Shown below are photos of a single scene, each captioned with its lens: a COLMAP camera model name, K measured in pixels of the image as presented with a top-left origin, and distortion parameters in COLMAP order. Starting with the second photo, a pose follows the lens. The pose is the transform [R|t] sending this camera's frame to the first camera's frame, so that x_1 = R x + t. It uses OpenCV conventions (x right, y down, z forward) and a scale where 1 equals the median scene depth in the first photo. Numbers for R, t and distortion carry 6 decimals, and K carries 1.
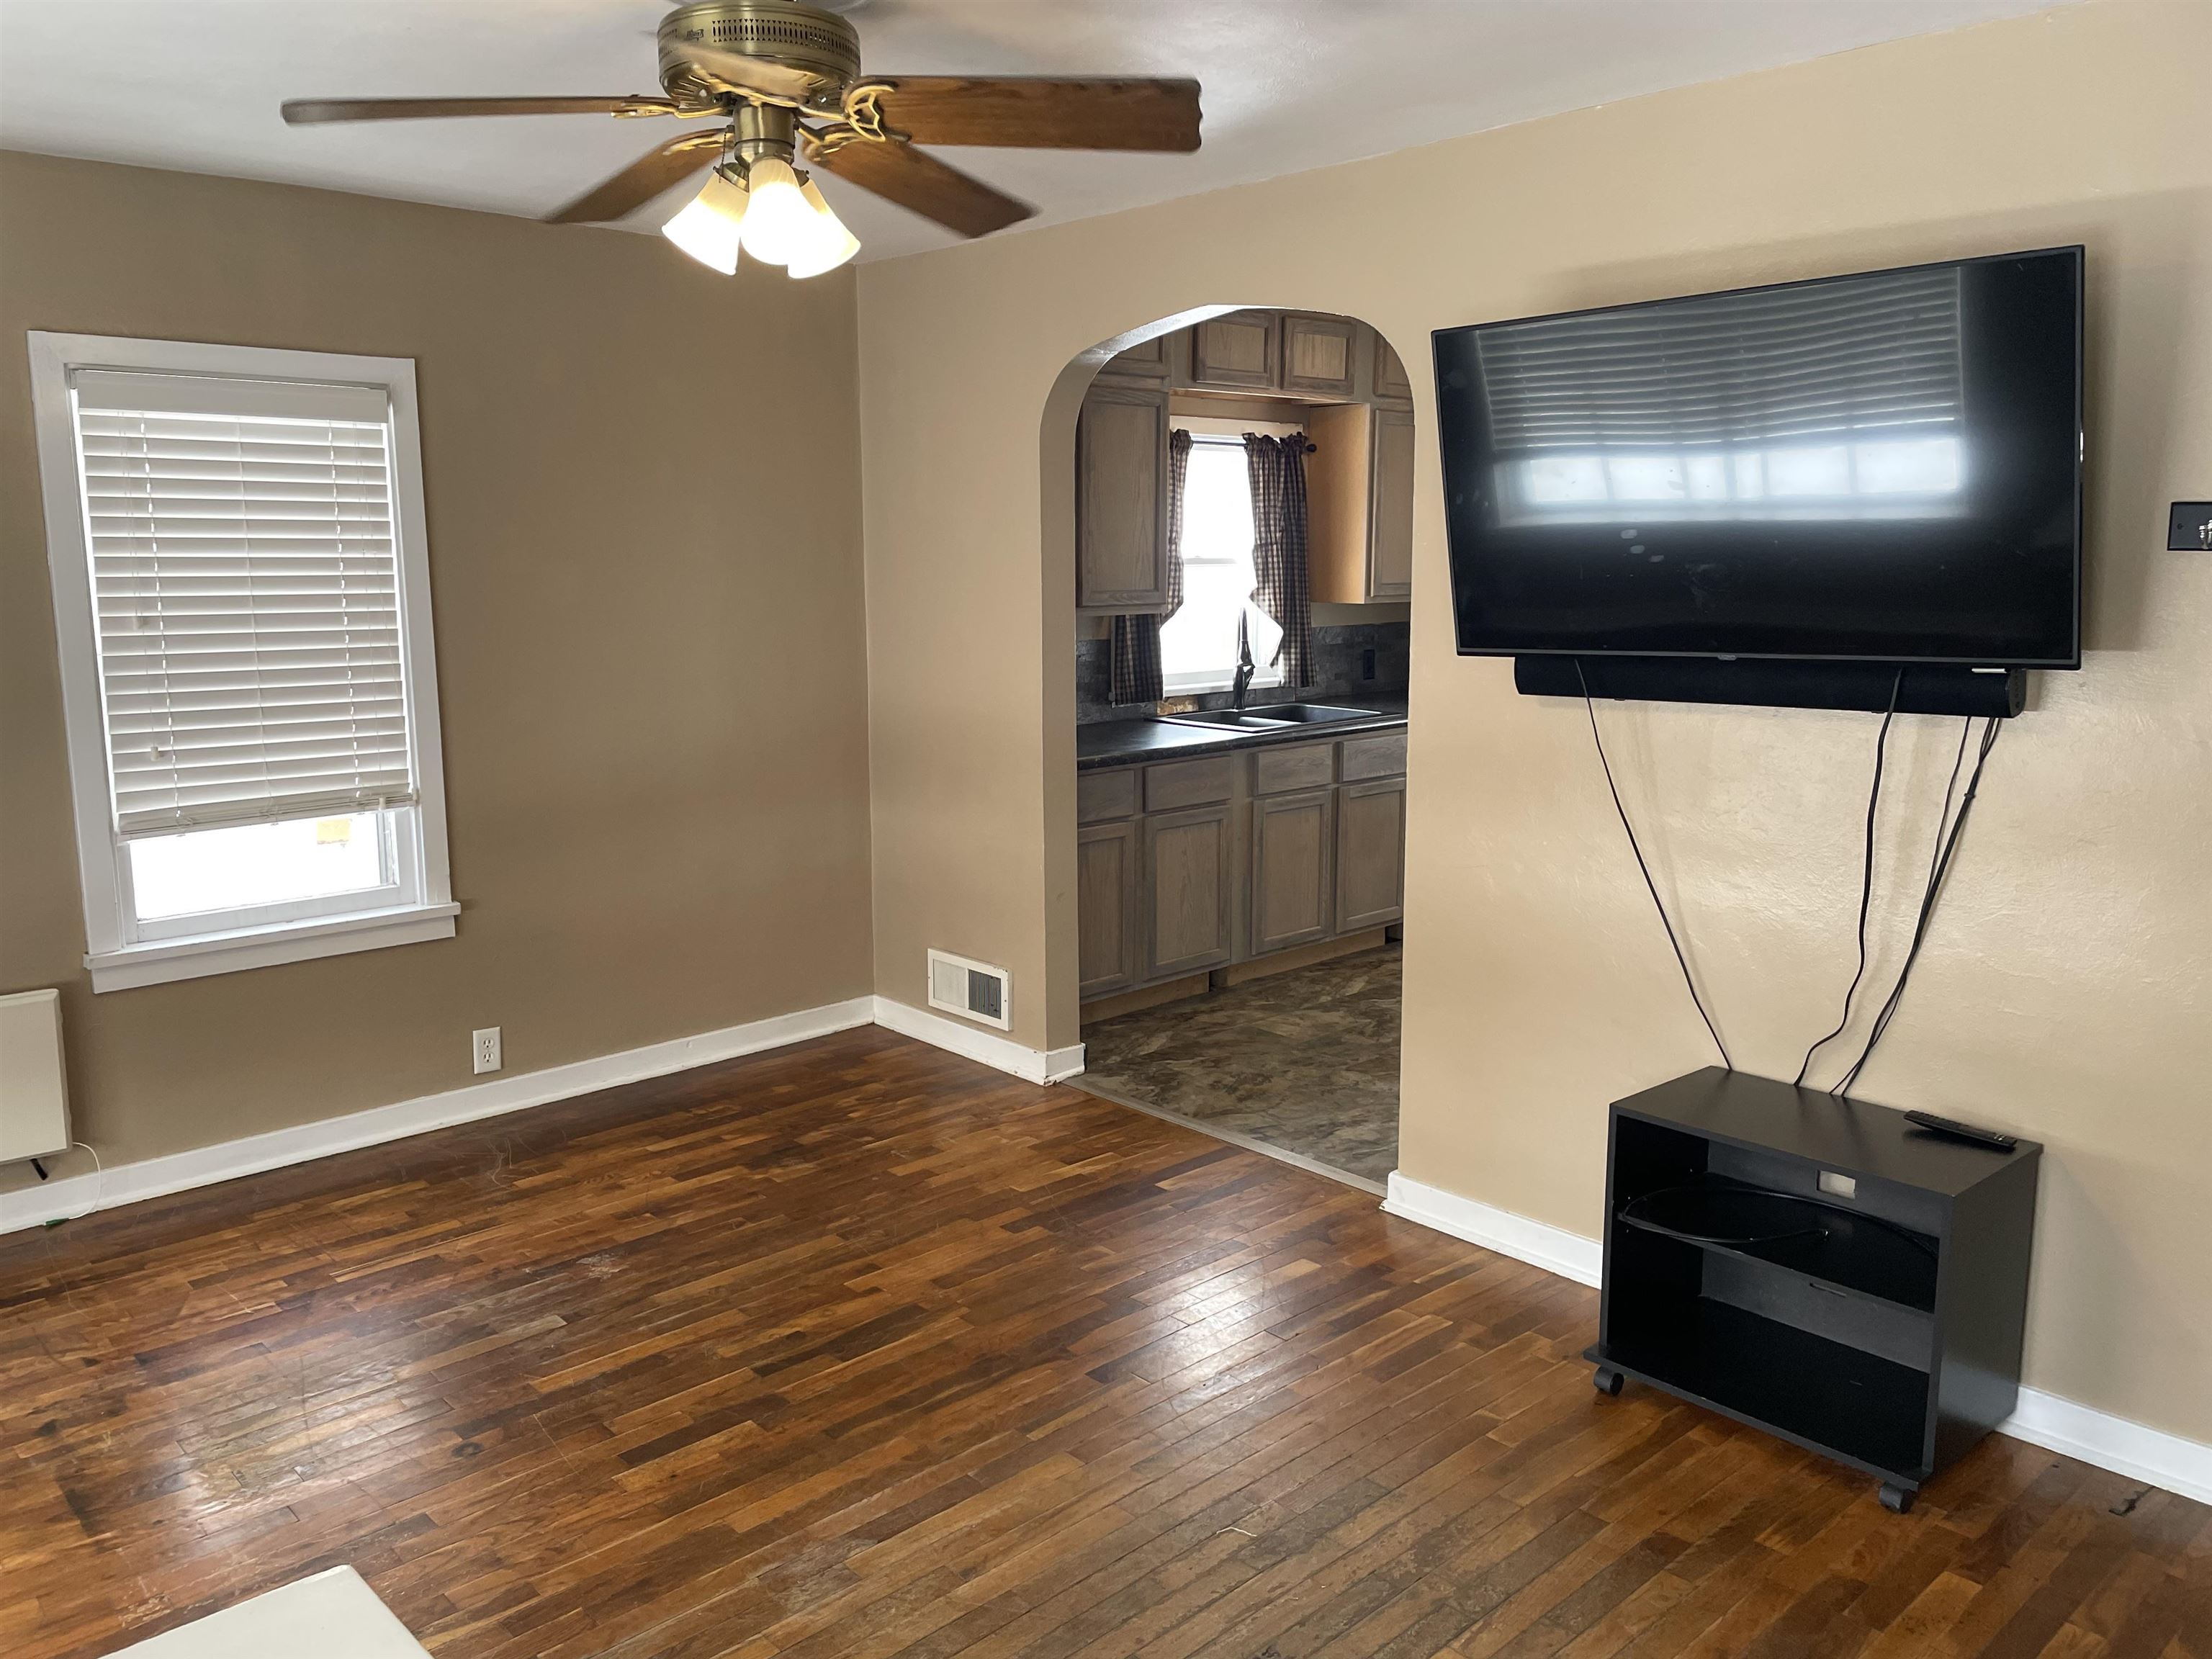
lens RADIAL K [[1659.7, 0, 1103.7], [0, 1659.7, 821.6], [0, 0, 1]] dist [0.073789, -0.087788]
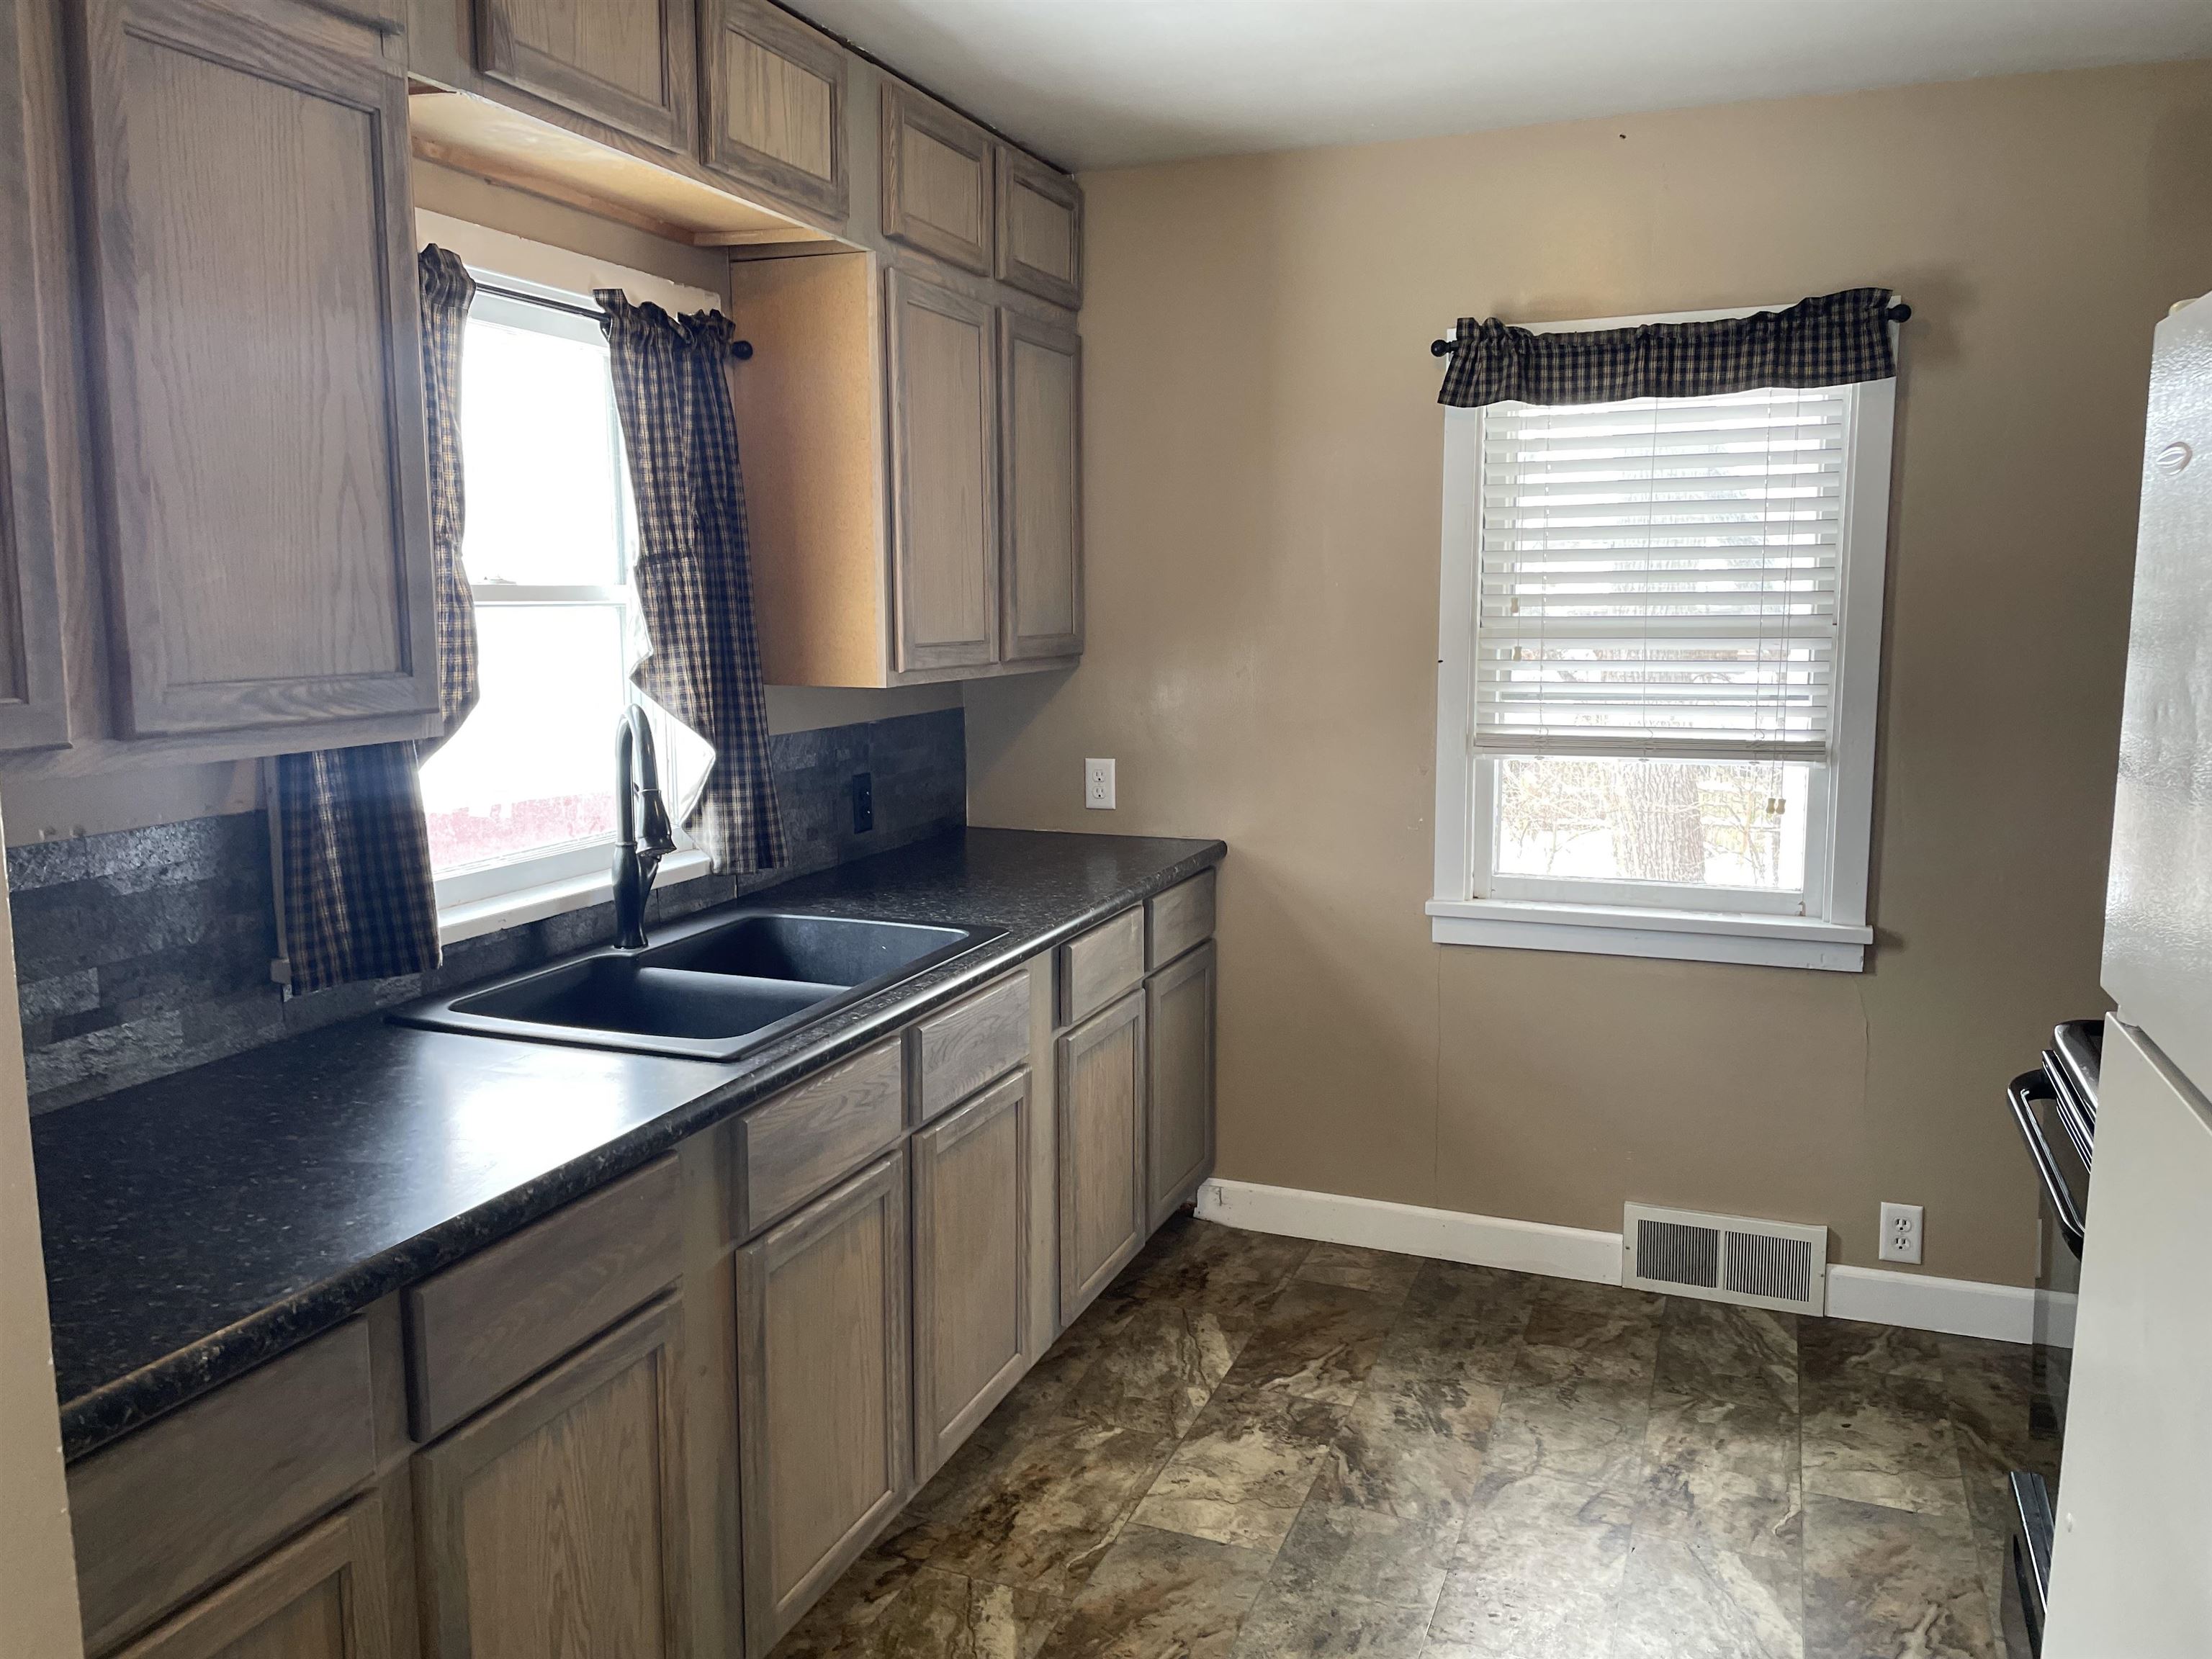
lens RADIAL K [[1659.7, 0, 1094.9], [0, 1659.7, 819.8], [0, 0, 1]] dist [0.073789, -0.087788]
pose [[0.905443, -0.058843, 0.420370, 0.013747], [0.071860, 0.997299, -0.015180, -0.094587], [-0.418342, 0.043952, 0.907226, 0.636155]]
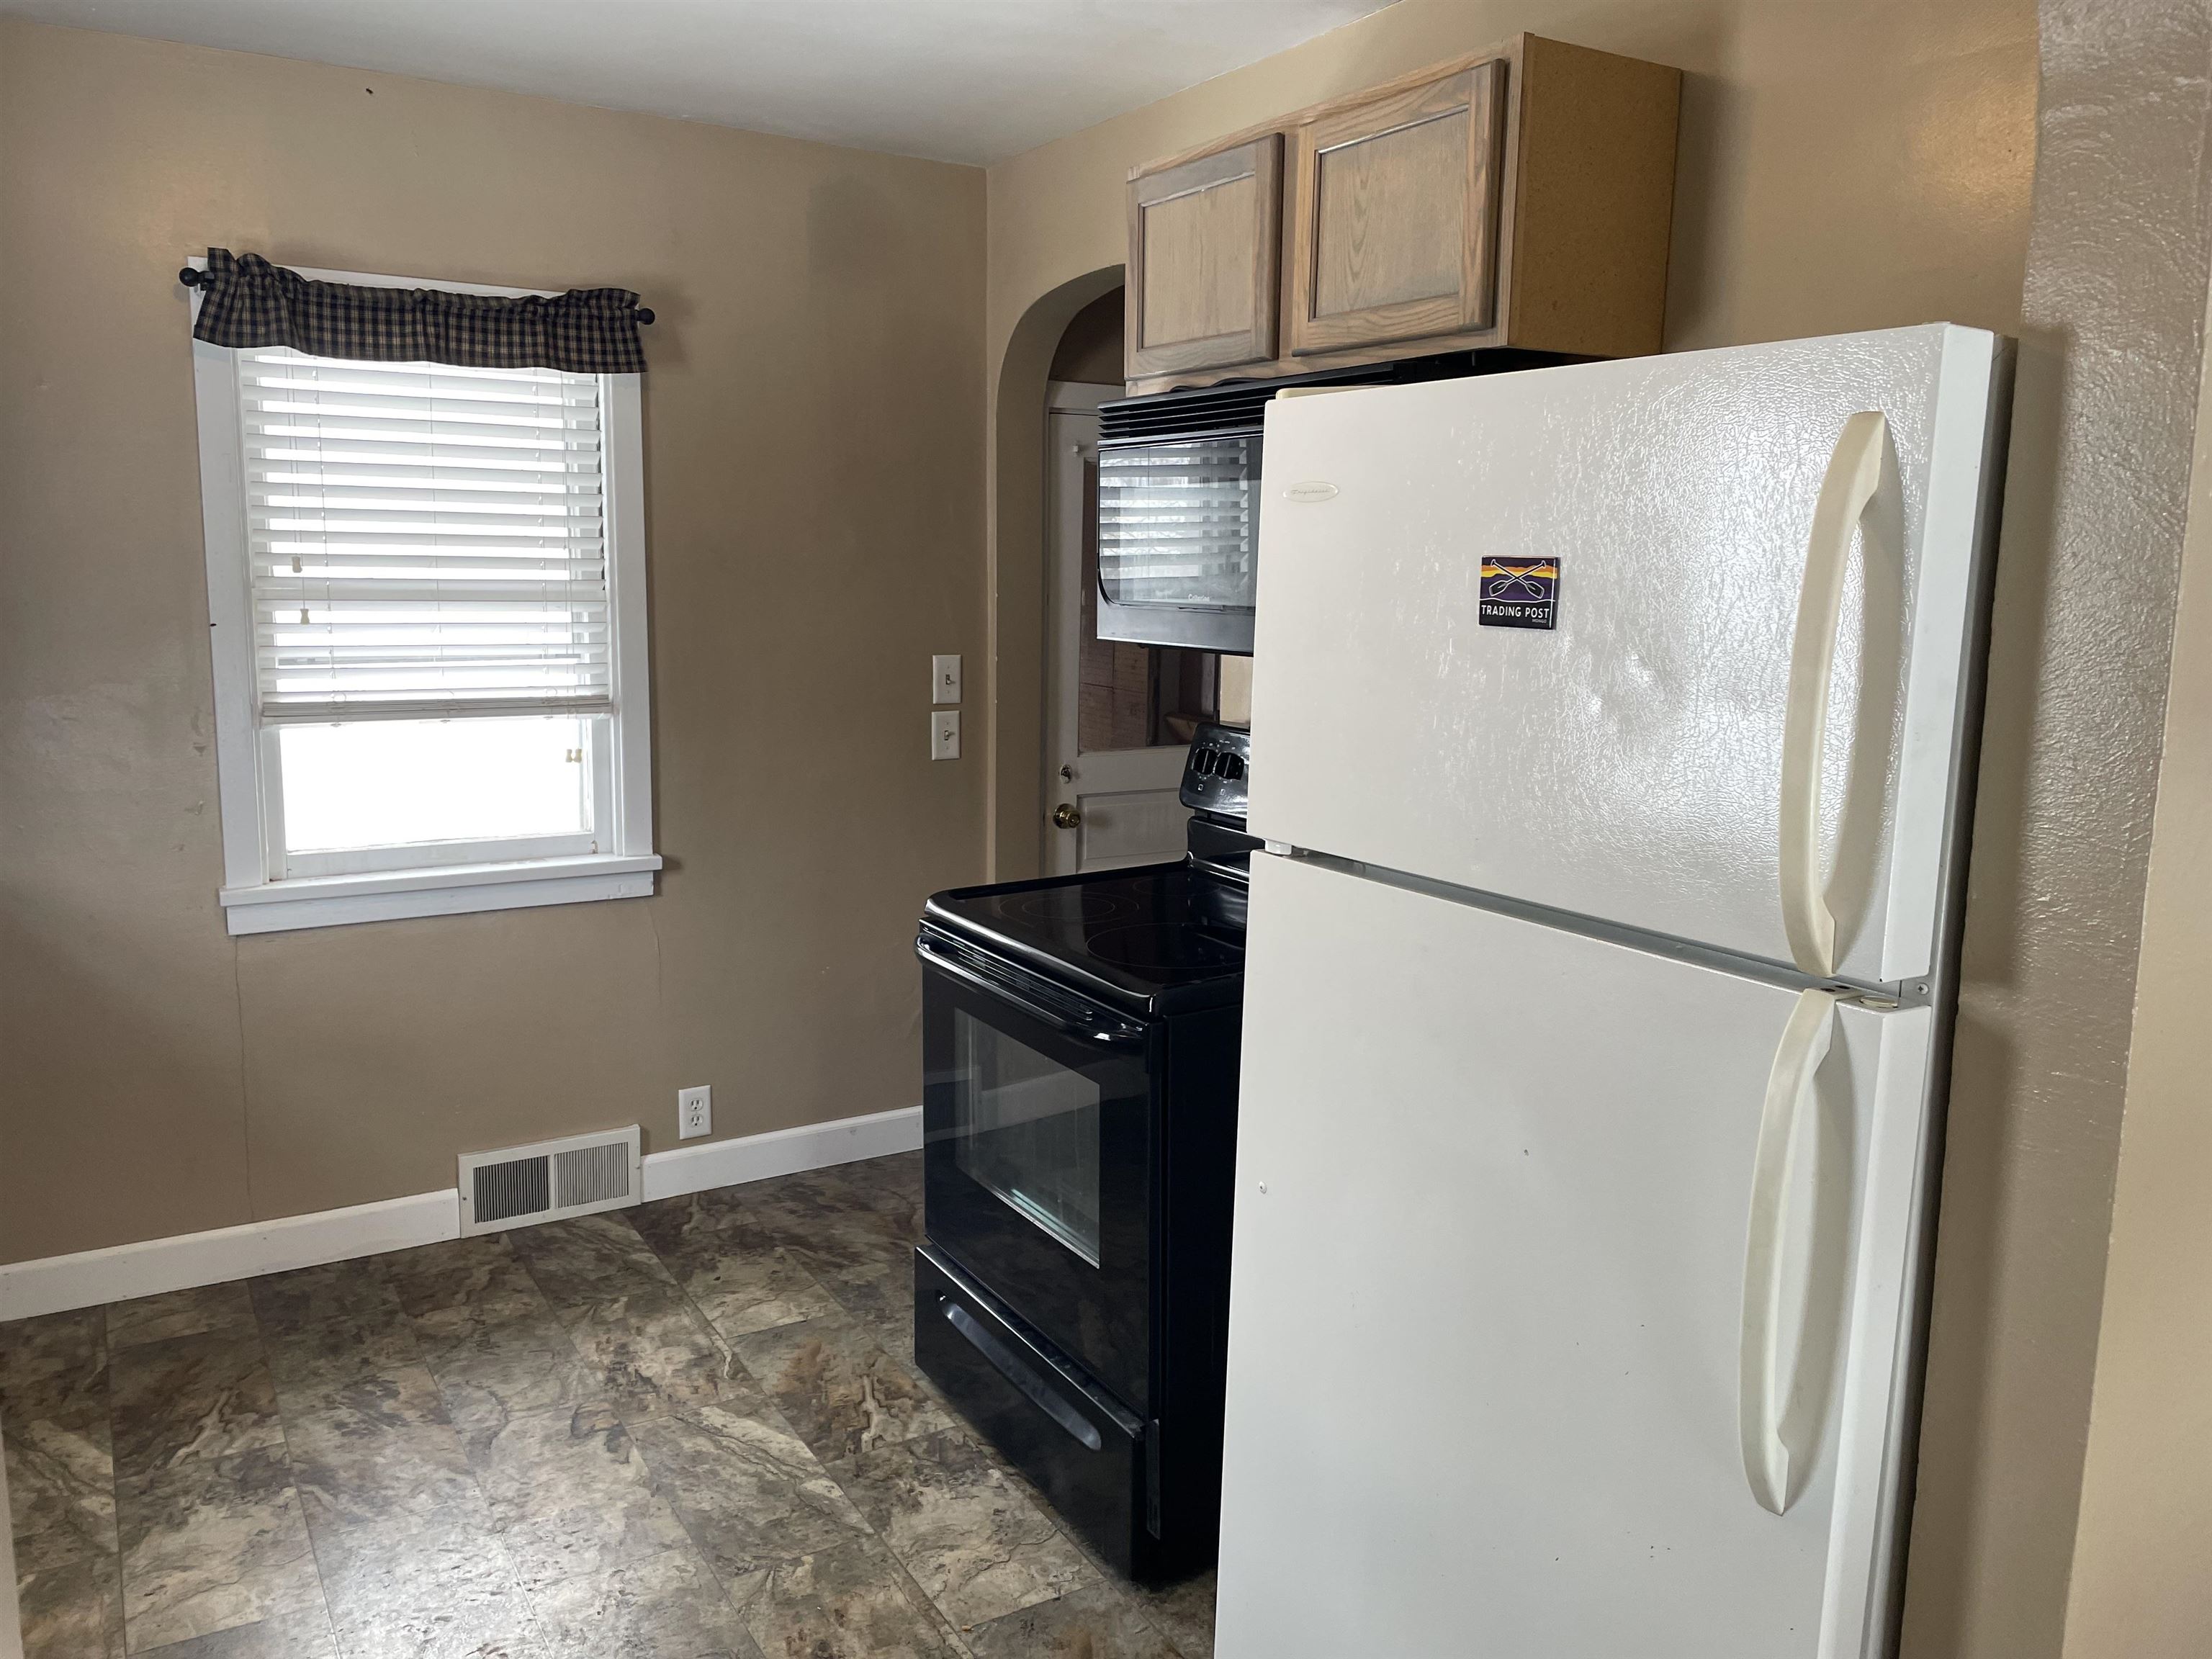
lens RADIAL K [[1659.7, 0, 1082.1], [0, 1659.7, 818.9], [0, 0, 1]] dist [0.073789, -0.087788]
pose [[0.207755, -0.142422, 0.967757, -0.102359], [0.142837, 0.983156, 0.114025, -0.112231], [-0.967696, 0.114542, 0.224599, 0.739201]]
